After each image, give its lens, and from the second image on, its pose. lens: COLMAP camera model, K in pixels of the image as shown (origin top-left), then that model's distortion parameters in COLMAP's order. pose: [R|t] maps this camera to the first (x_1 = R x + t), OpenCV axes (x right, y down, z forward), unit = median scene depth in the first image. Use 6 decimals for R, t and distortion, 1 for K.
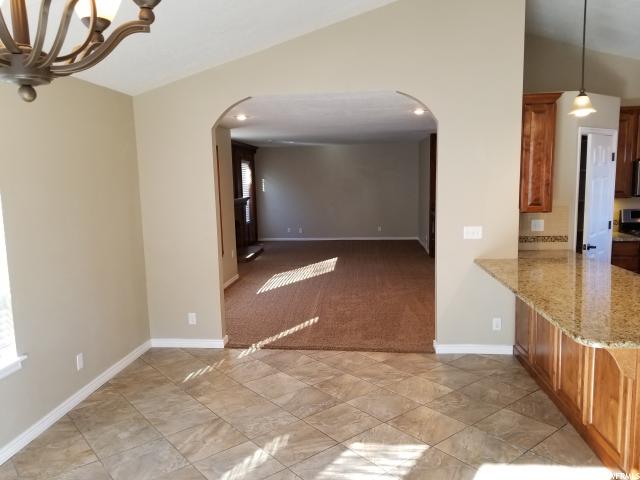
lens RADIAL K [[490.0, 0, 331.2], [0, 490.0, 238.5], [0, 0, 1]] dist [0.065131, -0.115467]
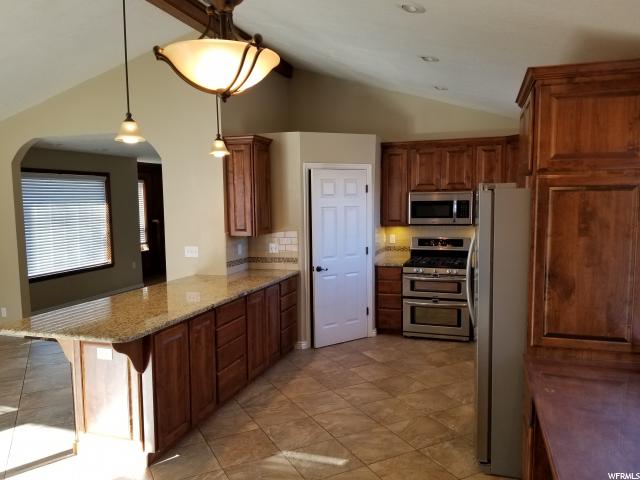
lens RADIAL K [[490.0, 0, 331.2], [0, 490.0, 238.5], [0, 0, 1]] dist [0.065131, -0.115467]
pose [[0.982044, 0.032838, -0.185774, 0.833110], [-0.039398, 0.998720, -0.031727, -0.019397], [0.184494, 0.038476, 0.982080, -0.097338]]
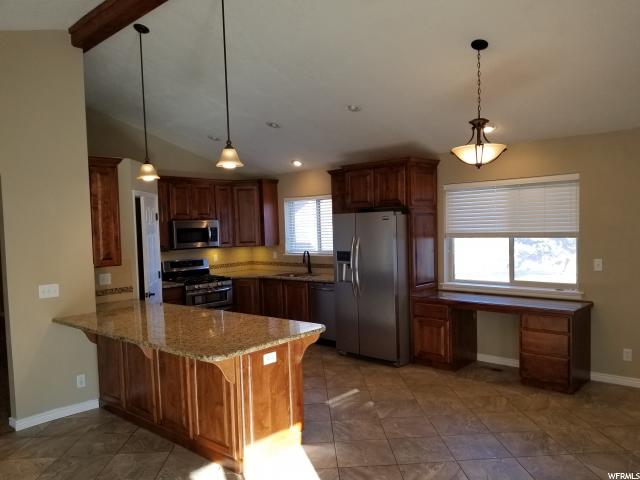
lens RADIAL K [[490.0, 0, 331.2], [0, 490.0, 238.5], [0, 0, 1]] dist [0.065131, -0.115467]
pose [[0.586733, -0.013835, 0.809663, -0.167515], [0.111507, 0.991710, -0.063859, 0.009400], [-0.802067, 0.127752, 0.583411, -0.015349]]
